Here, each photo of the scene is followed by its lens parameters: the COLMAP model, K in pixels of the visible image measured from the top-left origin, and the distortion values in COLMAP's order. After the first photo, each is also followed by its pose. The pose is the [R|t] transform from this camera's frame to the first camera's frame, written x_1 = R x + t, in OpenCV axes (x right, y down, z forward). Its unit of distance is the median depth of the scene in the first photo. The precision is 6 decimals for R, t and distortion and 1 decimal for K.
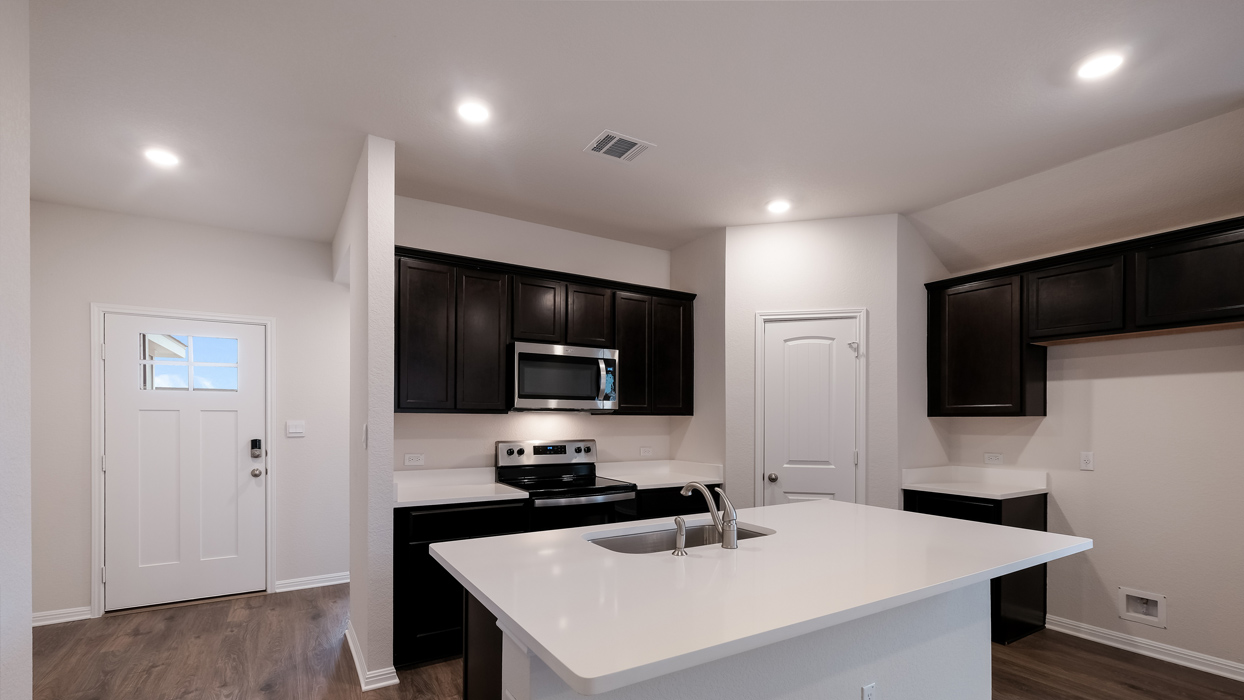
lens RADIAL K [[550.5, 0, 628.2], [0, 550.5, 425.1], [0, 0, 1]] dist [0.002060, 0.000409]
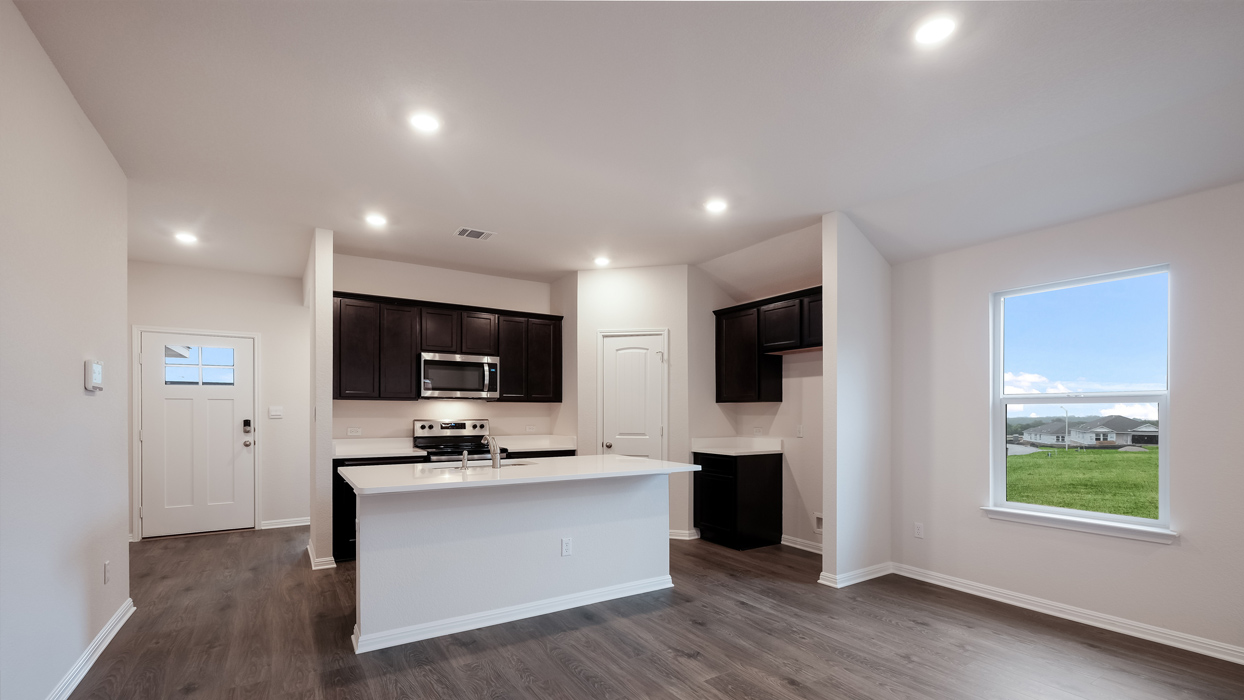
lens RADIAL K [[544.6, 0, 629.2], [0, 544.6, 416.9], [0, 0, 1]] dist [-0.000175, 0.000386]
pose [[0.999892, -0.001523, 0.014606, 0.308987], [0.001516, 0.999999, 0.000496, 0.021861], [-0.014607, -0.000474, 0.999893, -0.446794]]
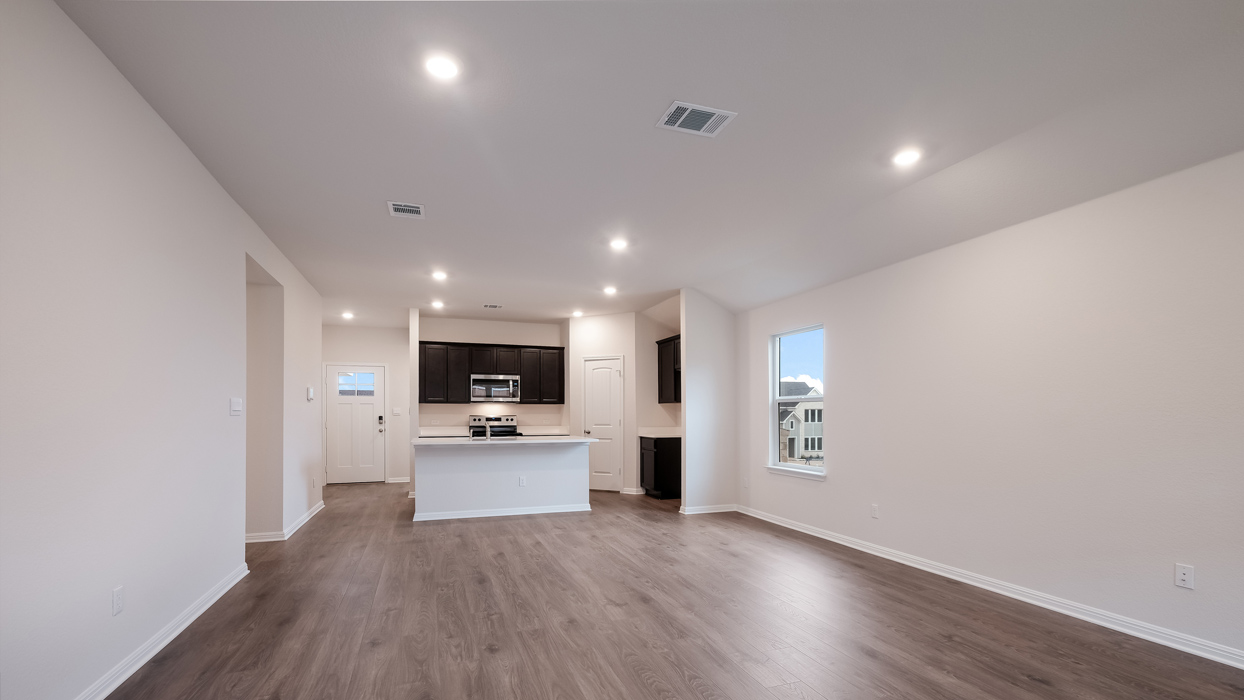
lens RADIAL K [[544.6, 0, 629.2], [0, 544.6, 416.9], [0, 0, 1]] dist [-0.000175, 0.000386]
pose [[0.979486, -0.003370, -0.201485, 0.902021], [0.002637, 0.999989, -0.003905, 0.046667], [0.201496, 0.003293, 0.979484, -1.150718]]
